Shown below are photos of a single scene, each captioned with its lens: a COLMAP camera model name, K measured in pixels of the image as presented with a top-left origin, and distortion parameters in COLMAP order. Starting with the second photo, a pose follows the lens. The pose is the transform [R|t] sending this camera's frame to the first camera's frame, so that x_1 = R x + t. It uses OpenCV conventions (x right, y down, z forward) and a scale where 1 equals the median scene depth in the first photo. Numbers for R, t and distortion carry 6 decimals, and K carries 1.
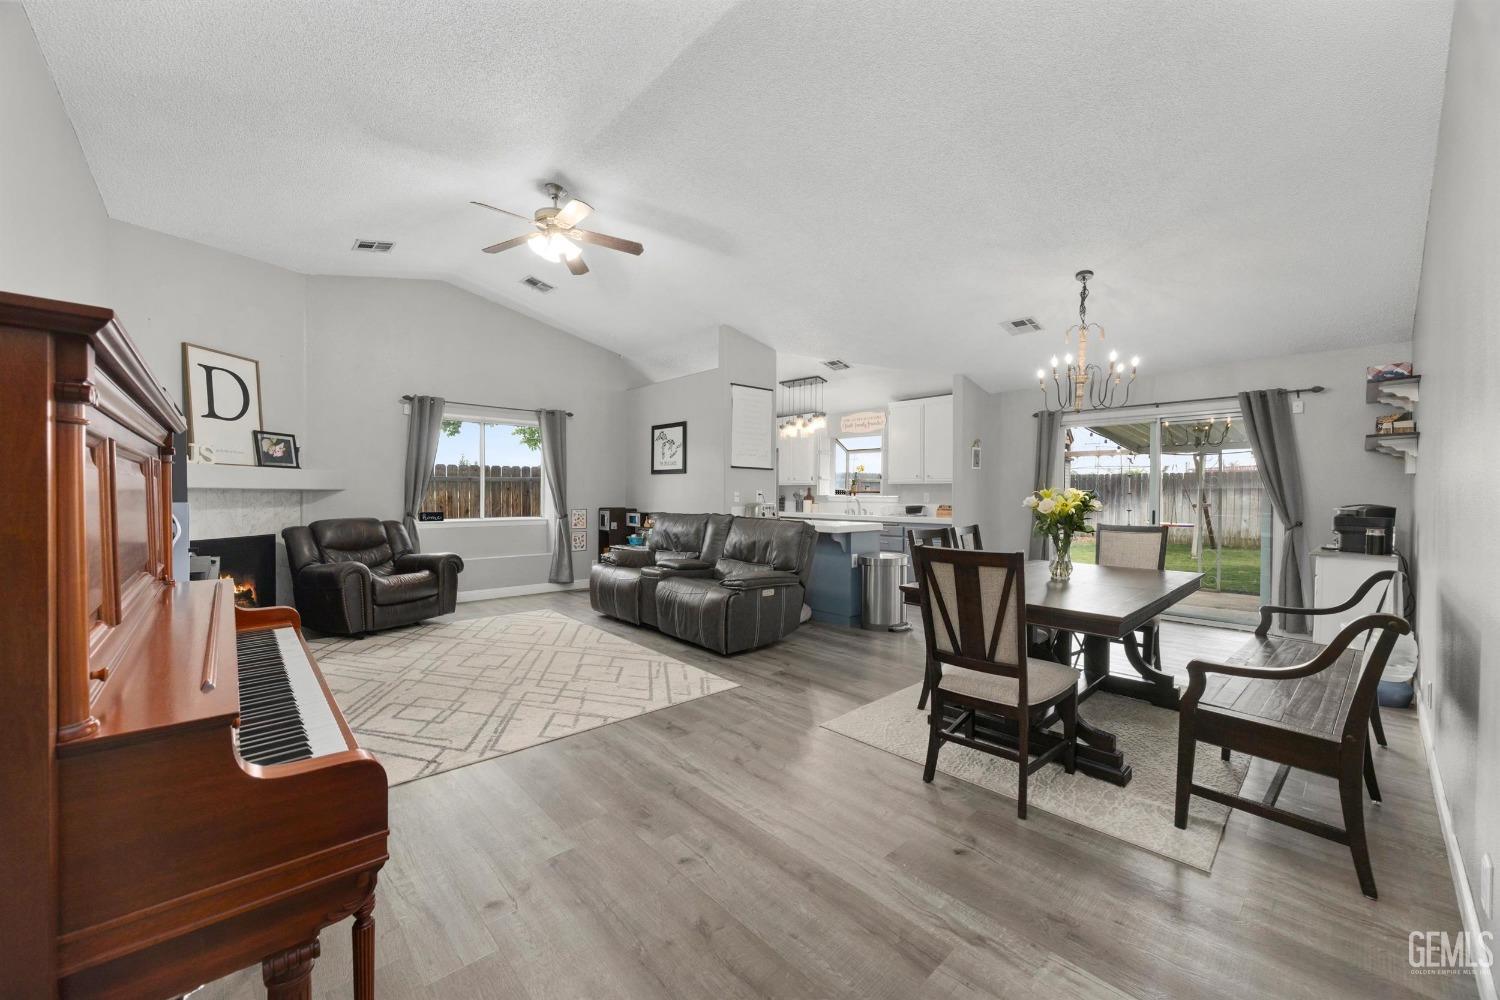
lens RADIAL K [[572.8, 0, 742.4], [0, 572.8, 502.3], [0, 0, 1]] dist [-0.000622, -0.001079]
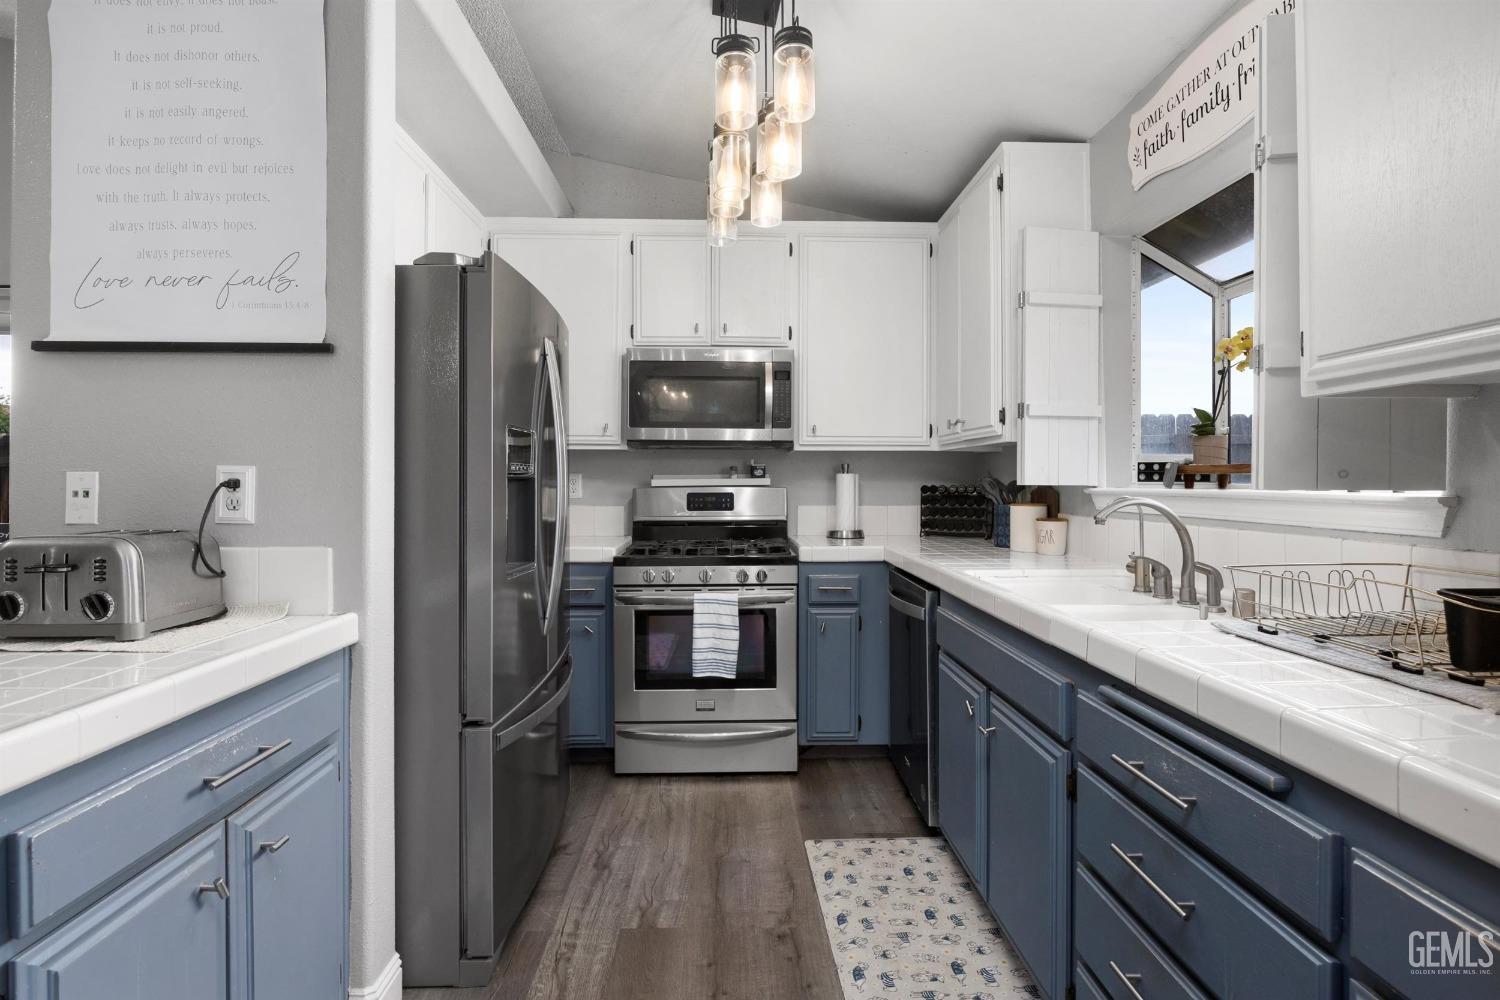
lens RADIAL K [[732.1, 0, 750.6], [0, 732.1, 478.7], [0, 0, 1]] dist [-0.008065, -0.001337]
pose [[0.760289, -0.007580, -0.649541, 0.417104], [-0.005526, 0.999820, -0.018136, -0.015800], [0.649562, 0.017378, 0.760110, 1.222494]]
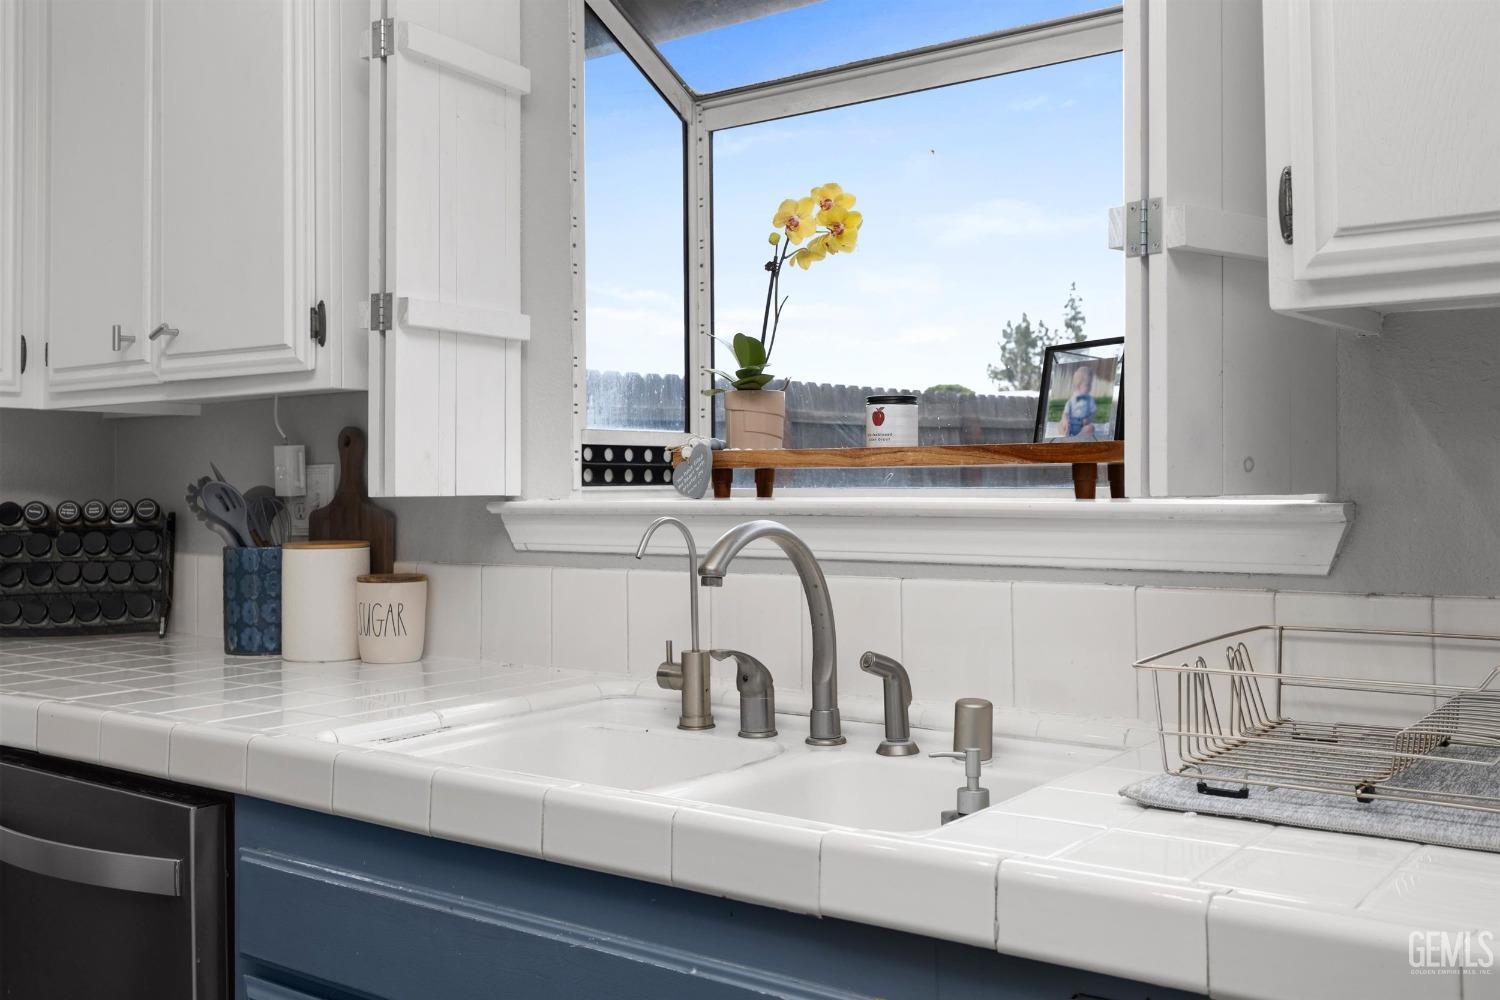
lens RADIAL K [[1446.4, 0, 762.3], [0, 1446.4, 450.0], [0, 0, 1]] dist [0.007979, 0.000000]
pose [[0.982049, -0.012793, 0.188189, 0.257811], [0.019731, 0.999191, -0.035040, -0.018547], [-0.187589, 0.038124, 0.981507, 1.314176]]
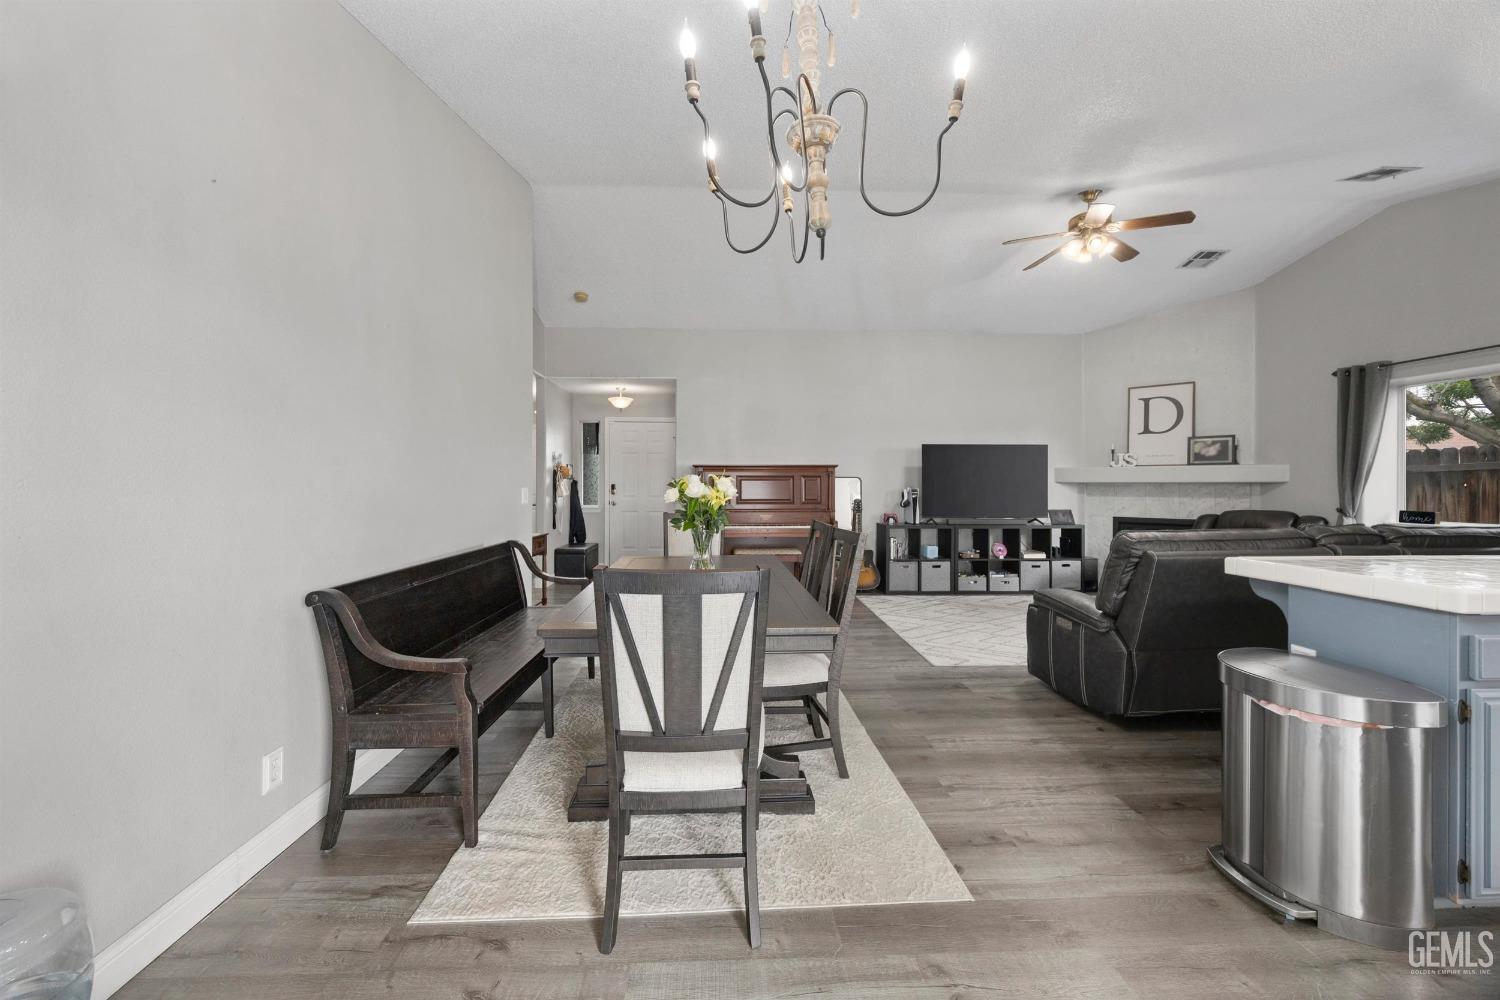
lens RADIAL K [[572.8, 0, 747.2], [0, 572.8, 485.5], [0, 0, 1]] dist [-0.000622, -0.001079]
pose [[-0.639328, -0.004784, -0.768919, 0.744805], [-0.016633, 0.999833, 0.007610, -0.009467], [0.768754, 0.017655, -0.639301, 1.031162]]
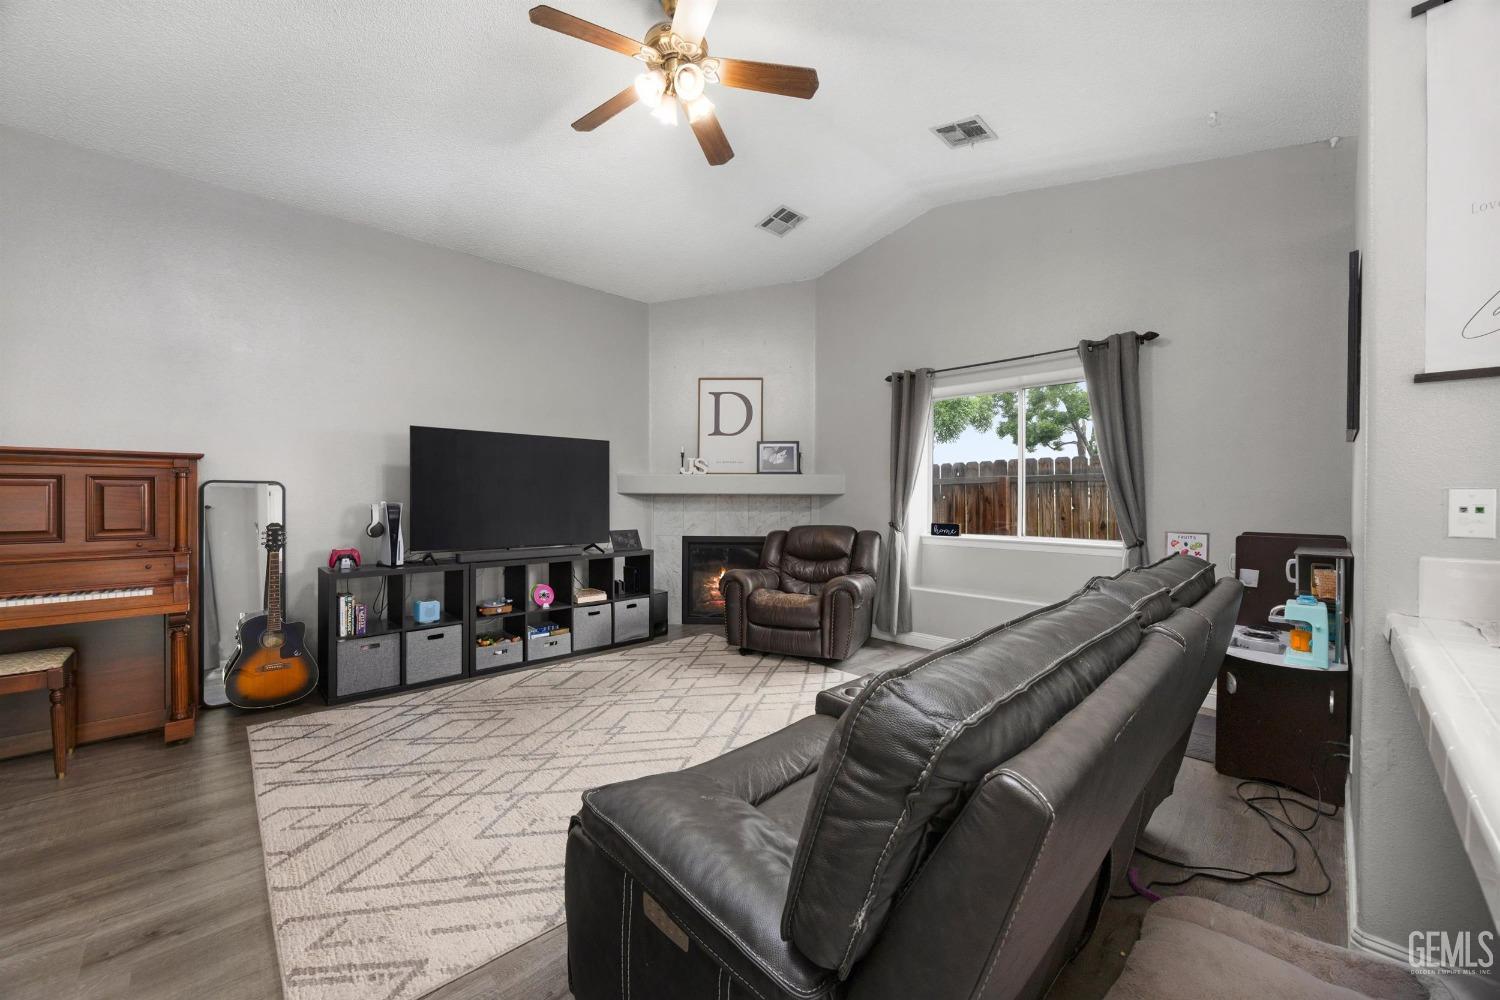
lens RADIAL K [[572.8, 0, 744.1], [0, 572.8, 502.0], [0, 0, 1]] dist [-0.000622, -0.001079]
pose [[0.026080, 0.004179, -0.999651, 0.249334], [-0.018839, 0.999816, 0.003688, -0.011425], [0.999482, 0.018736, 0.026154, 0.920294]]
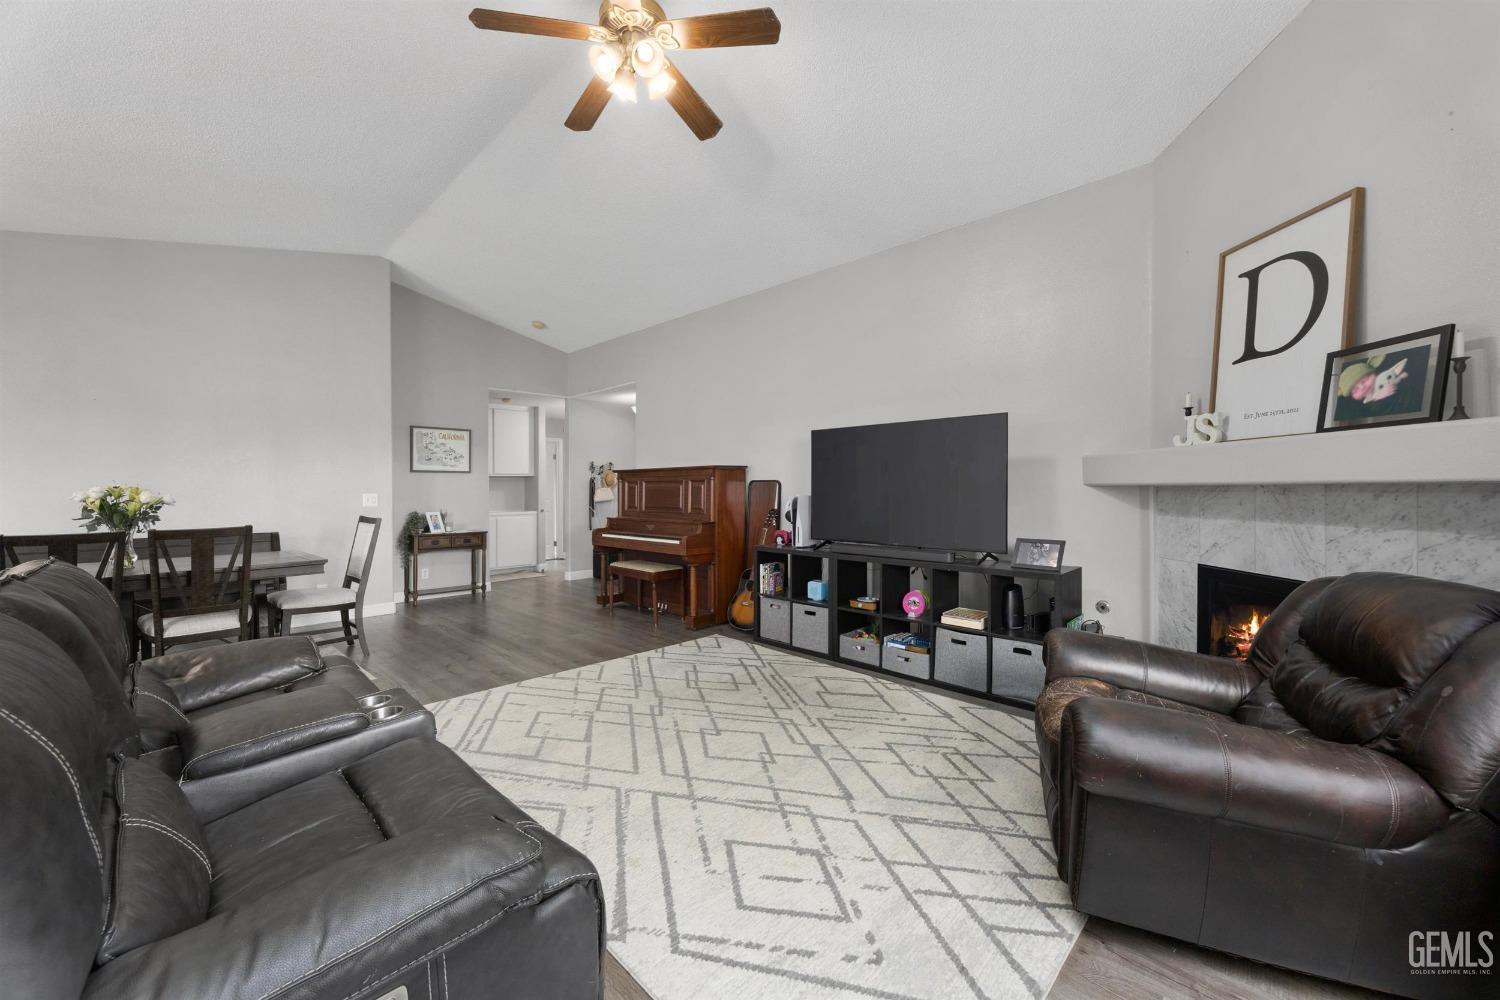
lens RADIAL K [[572.8, 0, 739.4], [0, 572.8, 493.0], [0, 0, 1]] dist [-0.000622, -0.001079]
pose [[-0.998434, -0.003223, -0.055855, -0.348083], [-0.004427, 0.999760, 0.021443, -0.022449], [0.055773, 0.021657, -0.998209, 1.381199]]
